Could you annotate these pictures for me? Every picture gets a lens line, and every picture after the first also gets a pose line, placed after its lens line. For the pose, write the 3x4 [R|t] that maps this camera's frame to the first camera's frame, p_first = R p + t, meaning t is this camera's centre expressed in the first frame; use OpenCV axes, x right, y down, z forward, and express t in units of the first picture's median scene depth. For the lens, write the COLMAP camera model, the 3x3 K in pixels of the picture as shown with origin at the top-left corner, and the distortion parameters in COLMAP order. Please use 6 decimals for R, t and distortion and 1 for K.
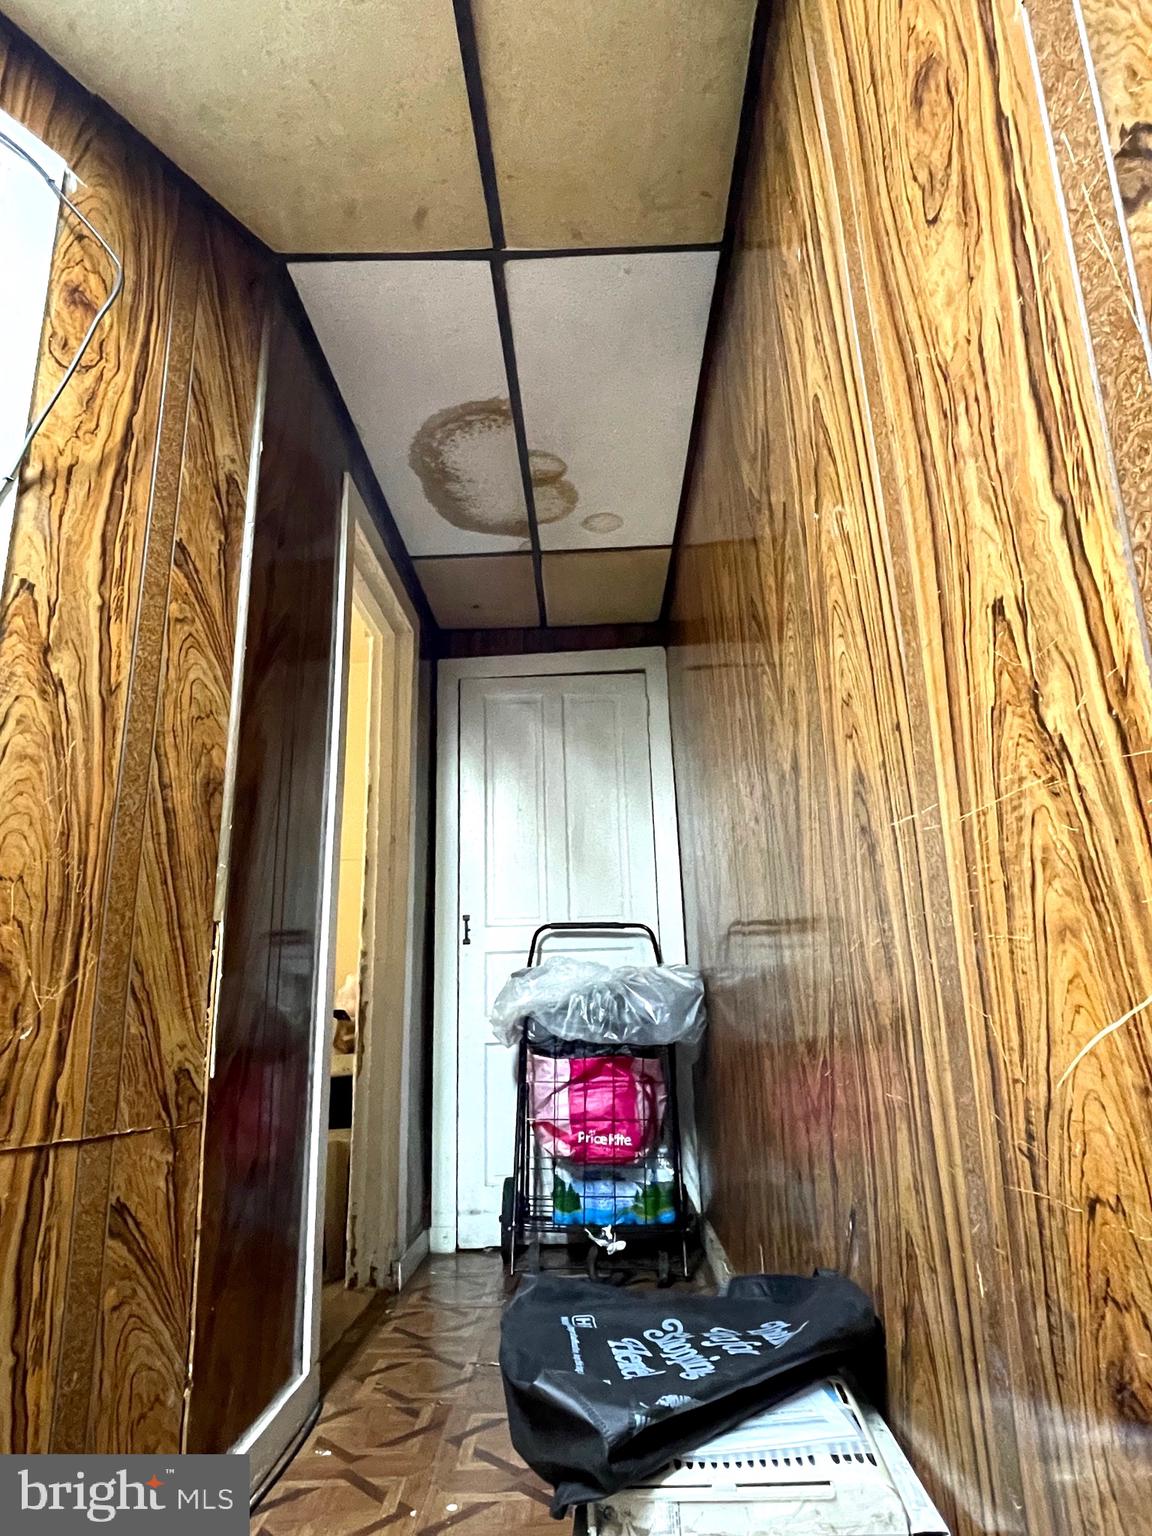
lens RADIAL K [[915.9, 0, 576.0], [0, 915.9, 768.0], [0, 0, 1]] dist [0.002166, 0.000655]
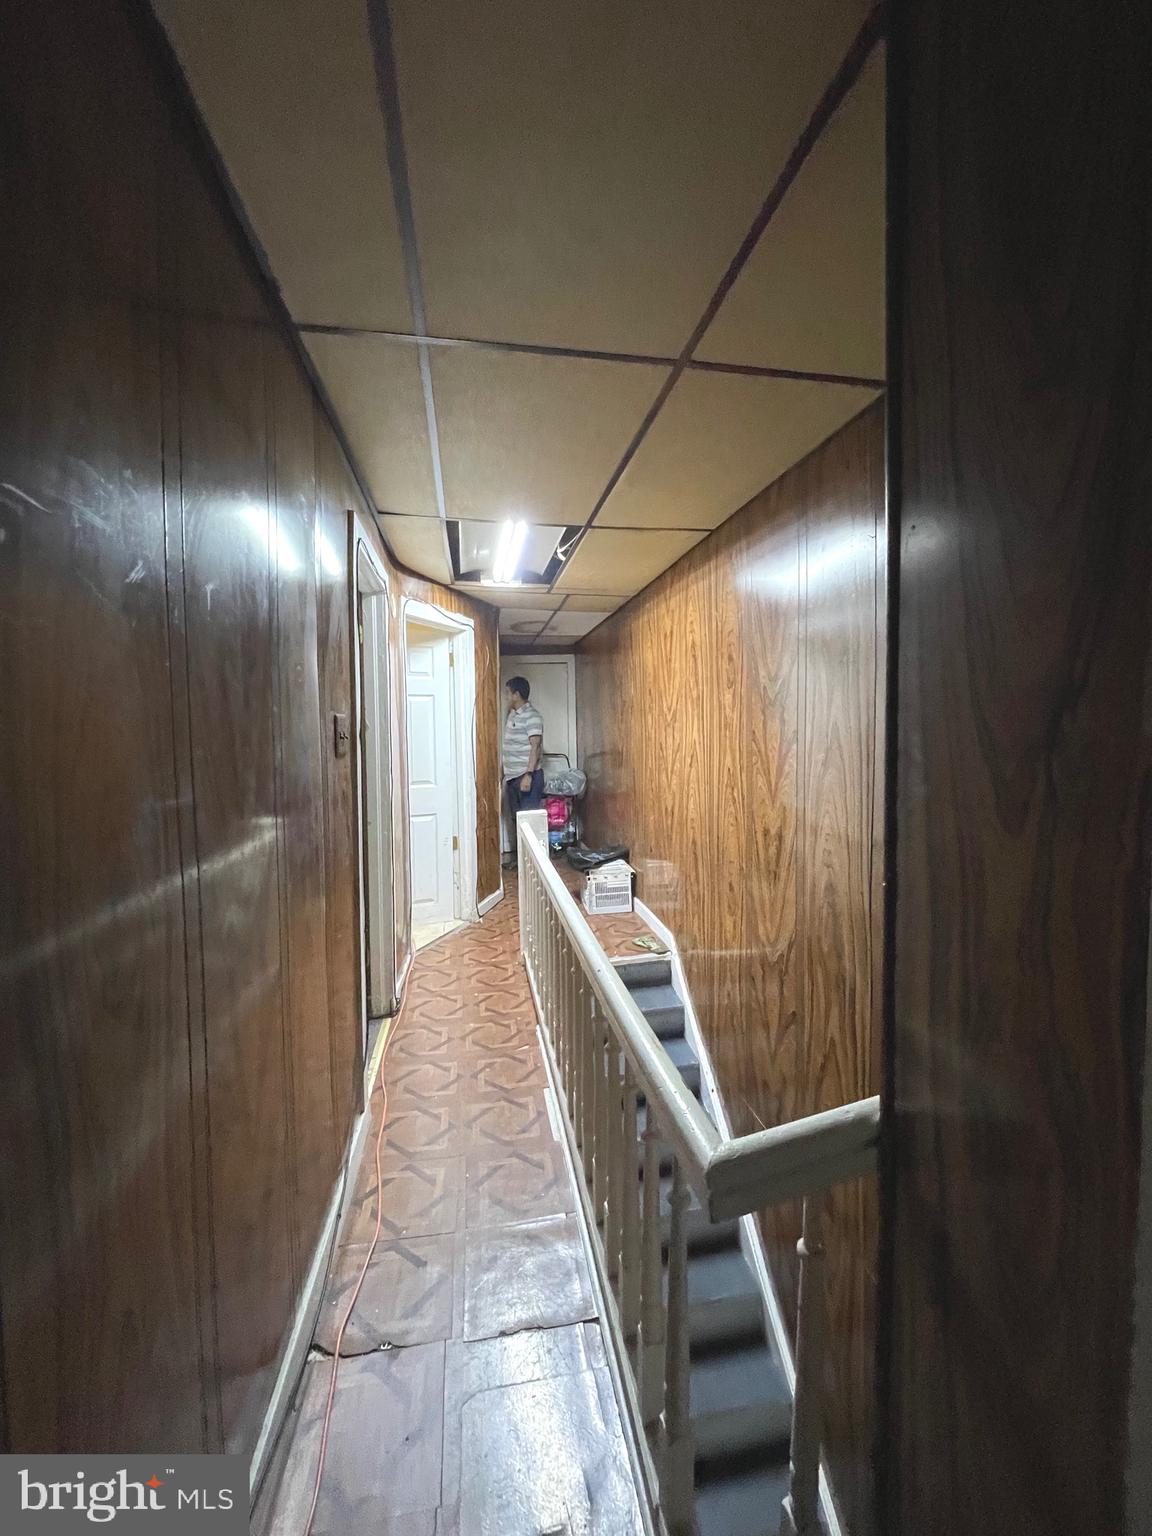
lens RADIAL K [[629.3, 0, 580.4], [0, 629.3, 750.9], [0, 0, 1]] dist [0.001203, 0.000911]
pose [[0.976568, 0.004255, 0.215167, -0.388374], [-0.067583, 0.955290, 0.287843, -0.533599], [-0.204322, -0.295640, 0.933193, -1.154233]]
